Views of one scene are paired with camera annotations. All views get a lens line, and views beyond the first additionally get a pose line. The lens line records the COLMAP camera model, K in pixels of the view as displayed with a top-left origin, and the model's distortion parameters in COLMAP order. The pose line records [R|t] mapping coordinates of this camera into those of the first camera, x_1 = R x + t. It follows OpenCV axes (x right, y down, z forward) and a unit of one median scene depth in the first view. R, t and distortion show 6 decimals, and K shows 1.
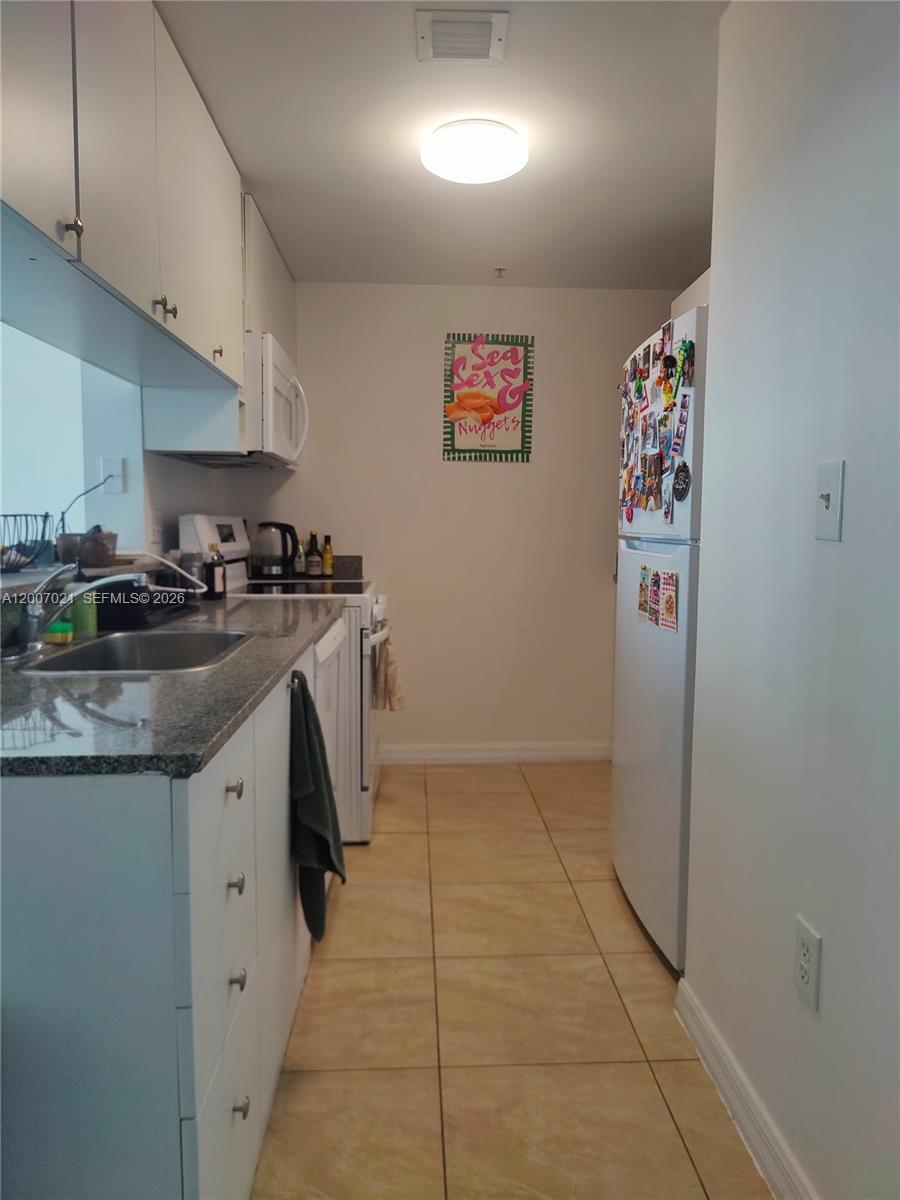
lens RADIAL K [[848.2, 0, 450.0], [0, 848.2, 600.0], [0, 0, 1]] dist [0.040525, -0.044076]
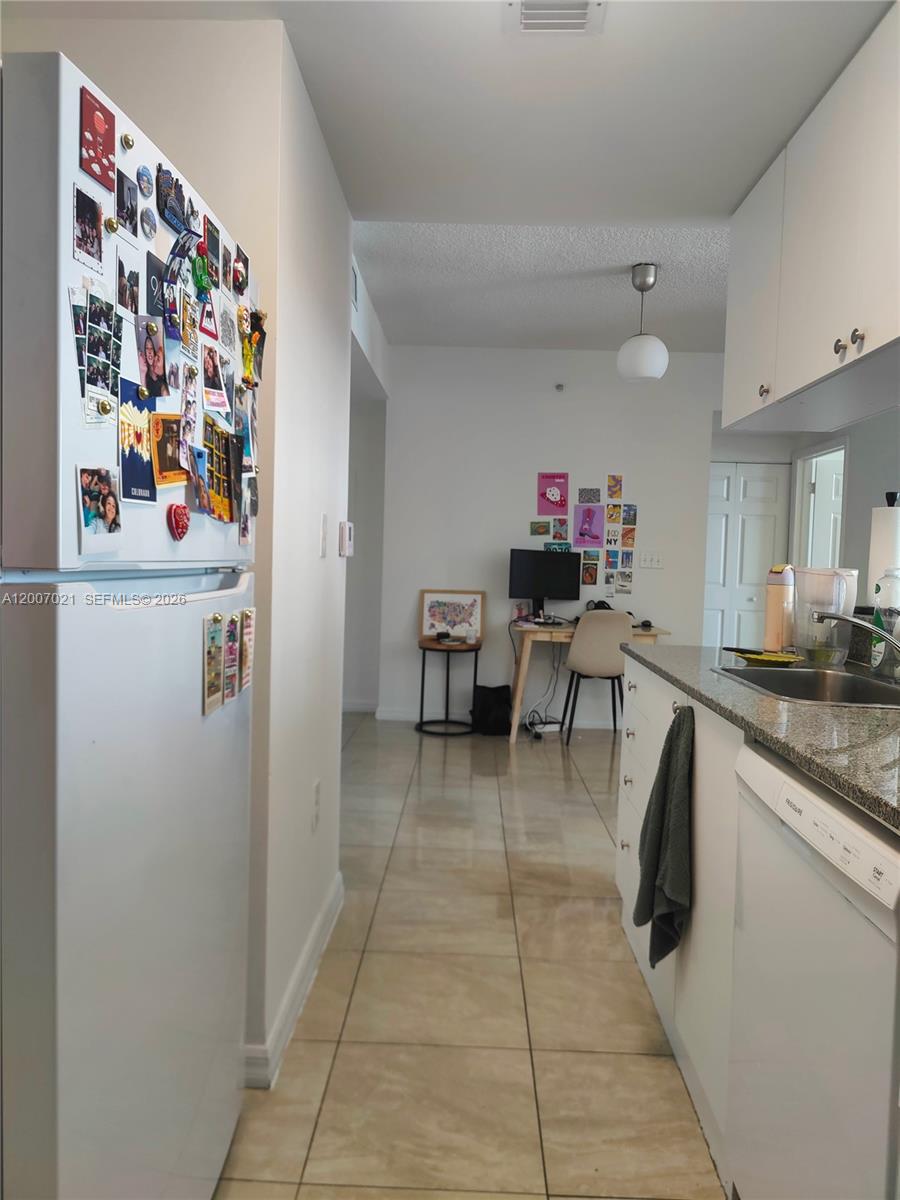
lens RADIAL K [[848.2, 0, 450.0], [0, 848.2, 600.0], [0, 0, 1]] dist [0.040525, -0.044076]
pose [[-0.996884, -0.043510, 0.065793, 0.038549], [-0.034222, 0.990085, 0.136238, -0.152734], [-0.071068, 0.133562, -0.988489, 1.770844]]
